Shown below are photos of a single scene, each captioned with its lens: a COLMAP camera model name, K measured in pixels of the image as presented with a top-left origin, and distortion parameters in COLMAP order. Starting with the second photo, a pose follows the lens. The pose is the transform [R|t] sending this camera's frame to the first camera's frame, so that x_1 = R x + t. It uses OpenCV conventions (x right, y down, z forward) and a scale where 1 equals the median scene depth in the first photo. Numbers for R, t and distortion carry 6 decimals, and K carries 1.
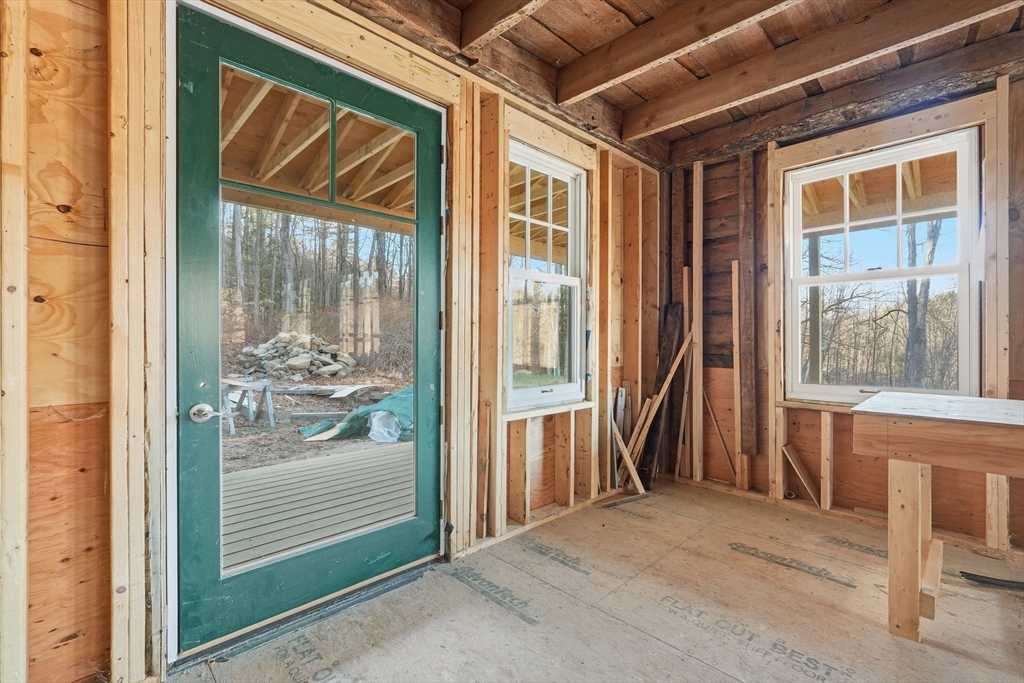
lens RADIAL K [[455.6, 0, 512.2], [0, 455.6, 339.0], [0, 0, 1]] dist [0.000656, 0.000428]
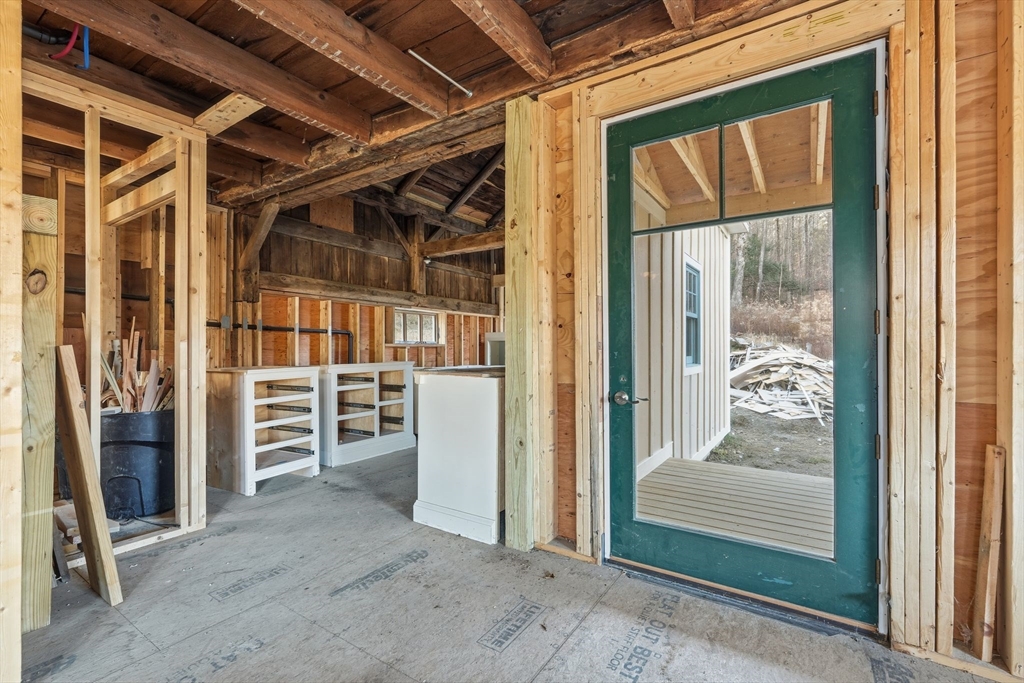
lens RADIAL K [[455.6, 0, 510.4], [0, 455.6, 345.6], [0, 0, 1]] dist [0.000656, 0.000428]
pose [[0.206894, -0.002852, -0.978359, 0.554276], [0.003383, 0.999992, -0.002199, -0.002397], [0.978357, -0.002855, 0.206902, 0.296650]]
